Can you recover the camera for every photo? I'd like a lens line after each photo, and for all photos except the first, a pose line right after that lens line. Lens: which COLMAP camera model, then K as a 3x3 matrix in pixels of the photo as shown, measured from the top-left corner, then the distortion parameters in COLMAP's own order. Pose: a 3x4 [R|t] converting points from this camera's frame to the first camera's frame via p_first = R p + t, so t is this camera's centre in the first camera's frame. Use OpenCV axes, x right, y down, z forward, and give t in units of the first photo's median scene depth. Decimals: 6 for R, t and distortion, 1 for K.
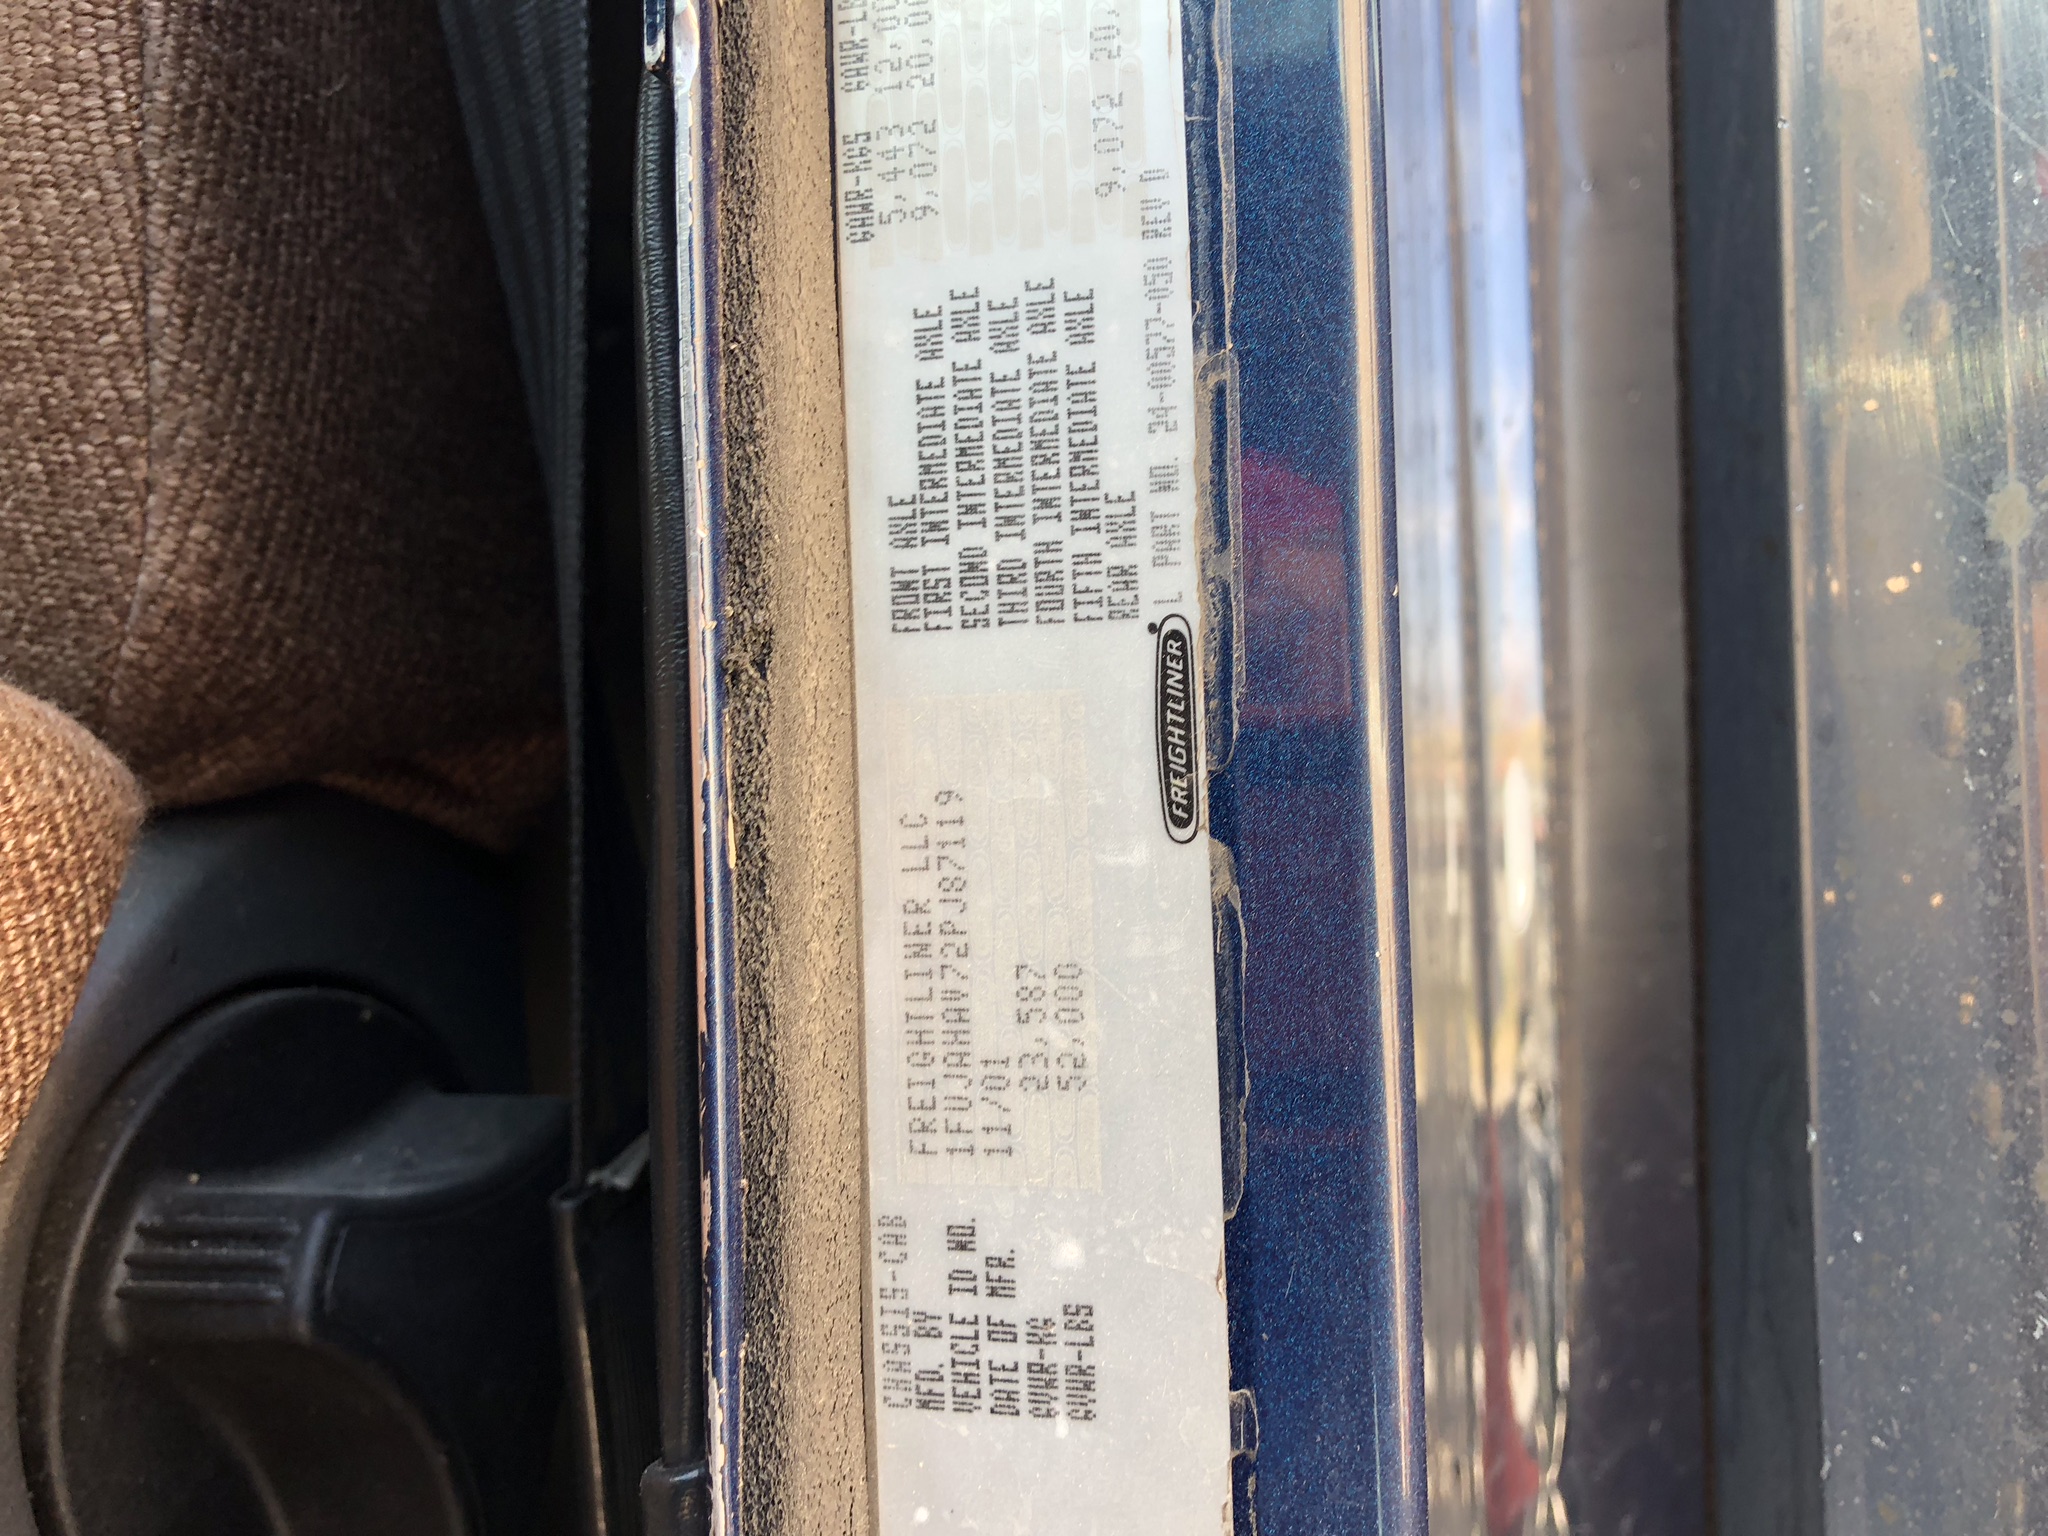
lens RADIAL K [[1694.9, 0, 1024.0], [0, 1694.9, 768.0], [0, 0, 1]] dist [-0.025765, -0.001734]
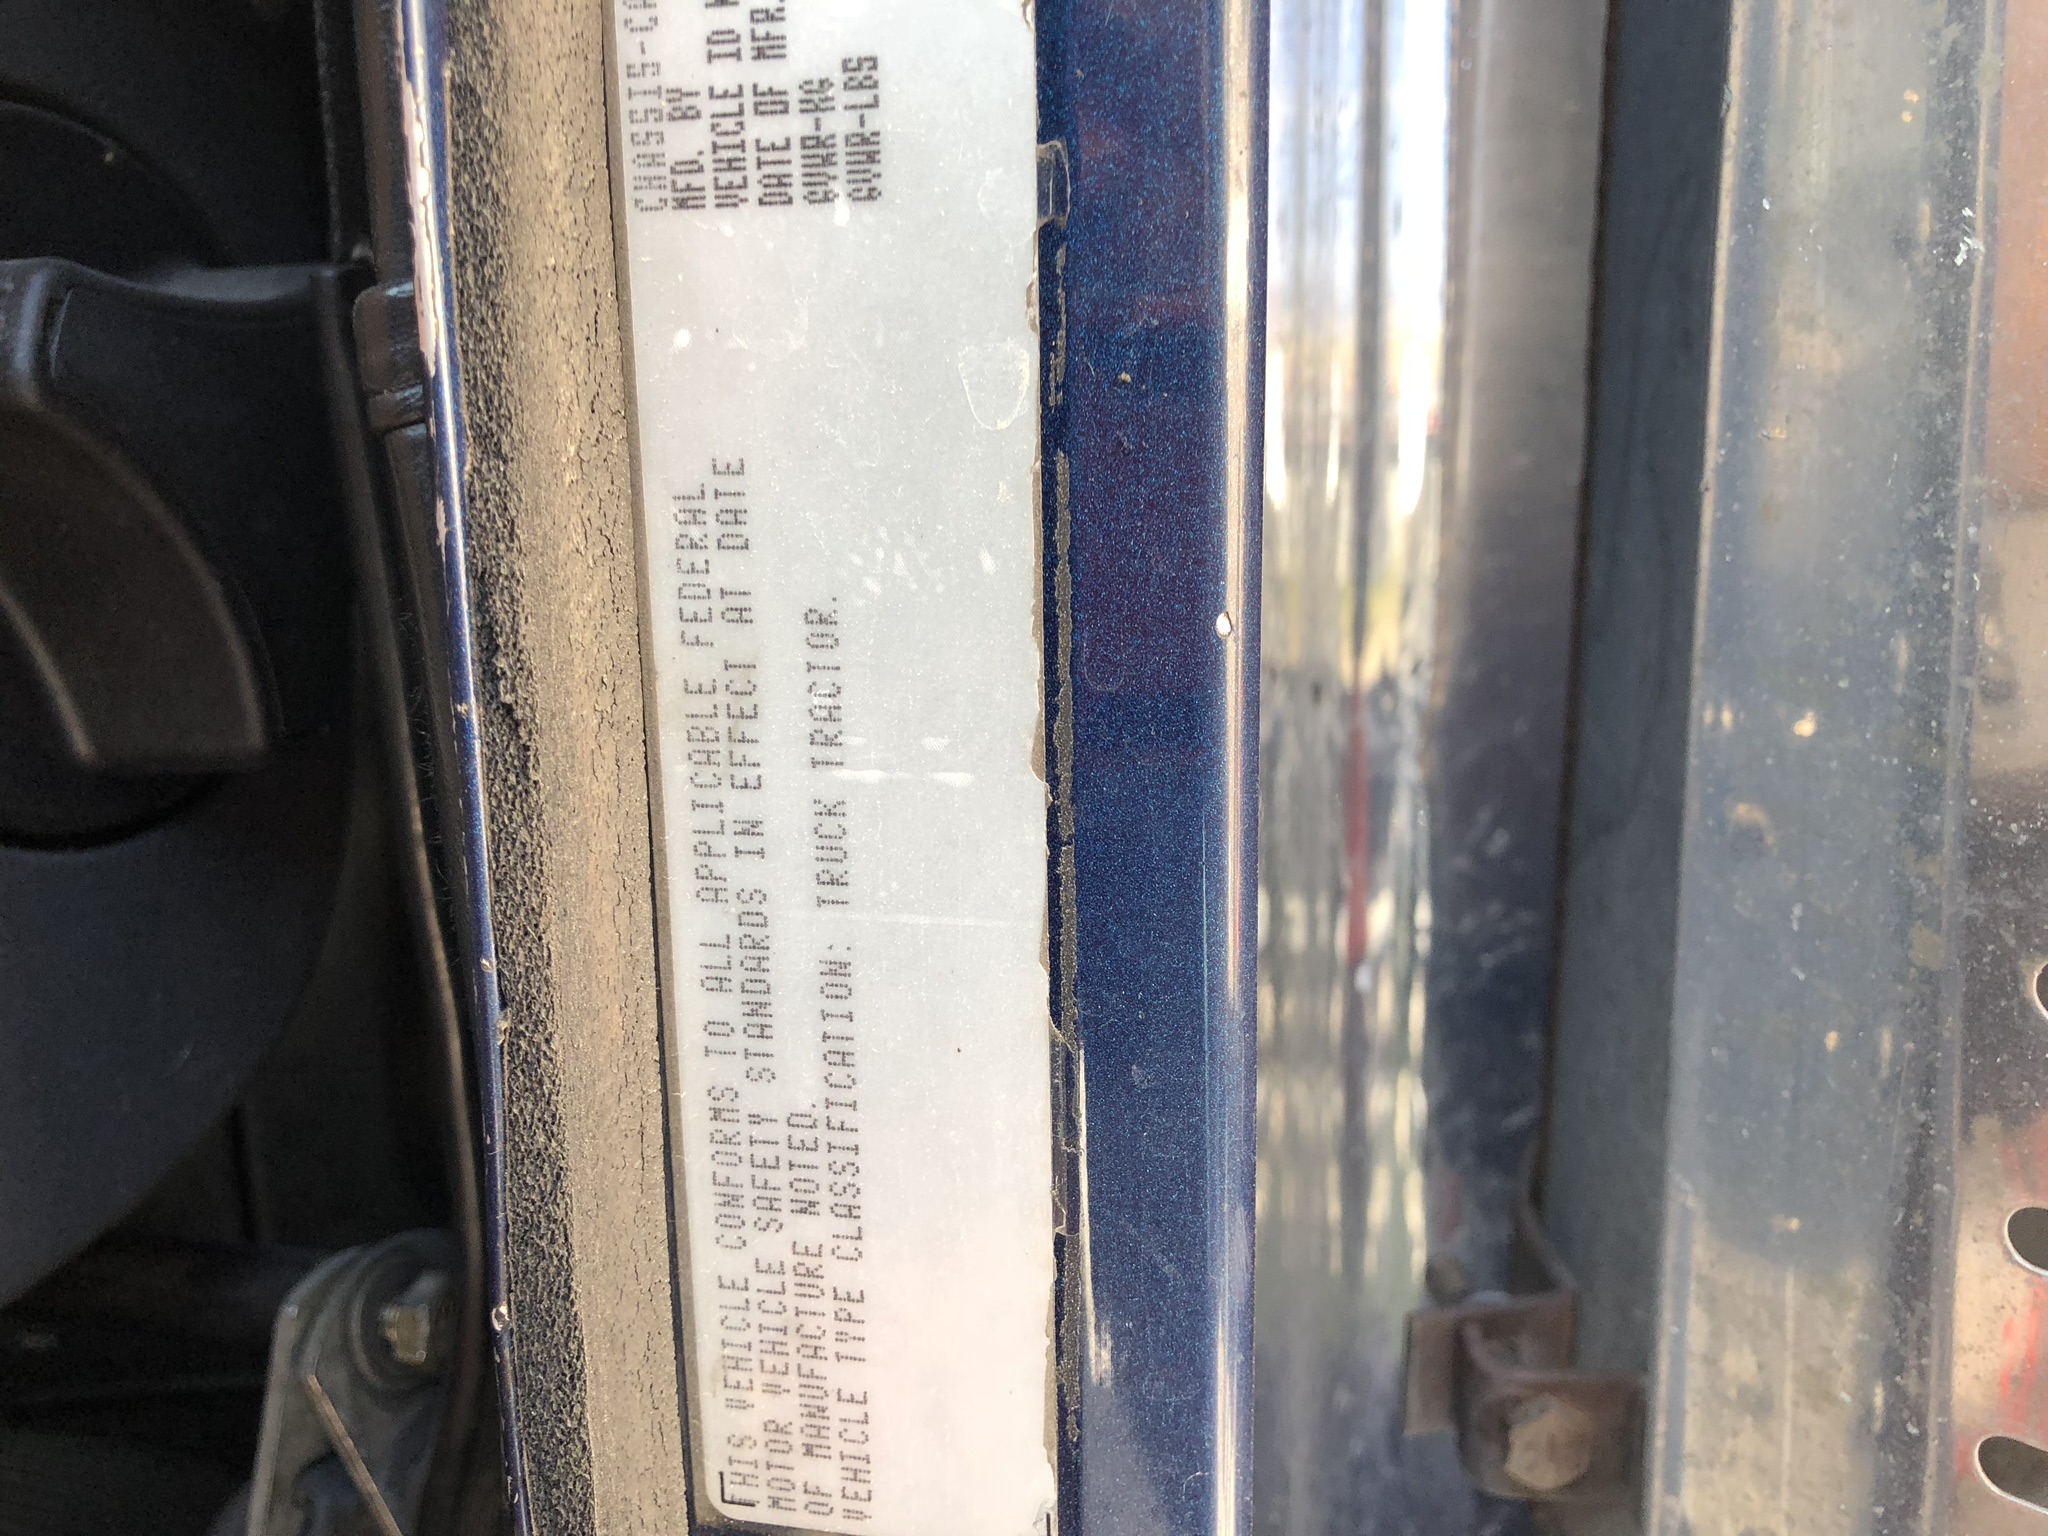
lens RADIAL K [[1654.8, 0, 996.1], [0, 1654.8, 767.8], [0, 0, 1]] dist [-0.010179, -0.001945]
pose [[0.999049, 0.001802, 0.043562, 0.063573], [-0.010809, 0.978187, 0.207444, 0.484775], [-0.042238, -0.207718, 0.977276, 0.124096]]
